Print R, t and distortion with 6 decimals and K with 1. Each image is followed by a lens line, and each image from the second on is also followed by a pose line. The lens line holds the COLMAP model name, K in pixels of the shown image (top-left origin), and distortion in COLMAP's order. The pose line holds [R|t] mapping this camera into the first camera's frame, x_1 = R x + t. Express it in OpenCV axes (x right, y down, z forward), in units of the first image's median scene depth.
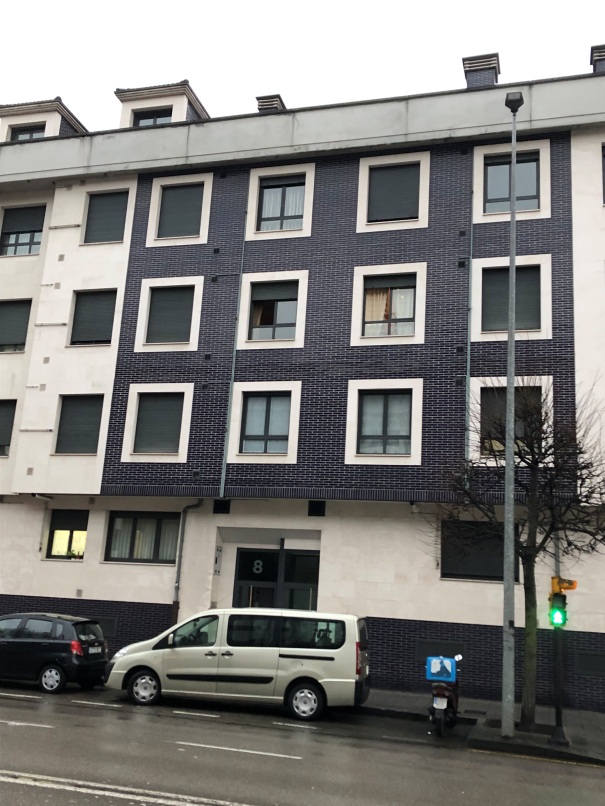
lens RADIAL K [[875.7, 0, 300.3], [0, 875.7, 383.3], [0, 0, 1]] dist [0.131937, -0.023097]
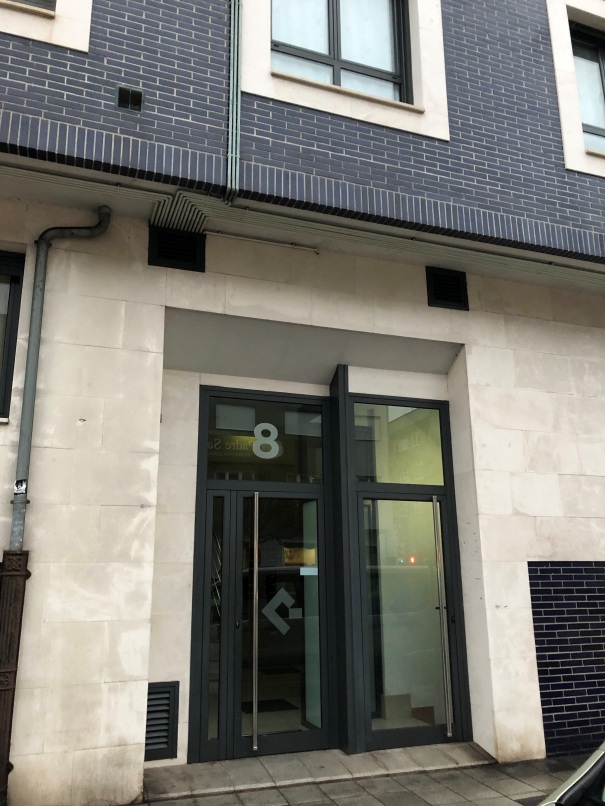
lens RADIAL K [[663.8, 0, 302.5], [0, 663.8, 403.0], [0, 0, 1]] dist [0.013050, 0.006124]
pose [[0.804568, 0.077088, 0.588835, -0.189390], [-0.094752, 0.995501, -0.000862, 0.192012], [-0.586252, -0.055100, 0.808252, 0.781891]]
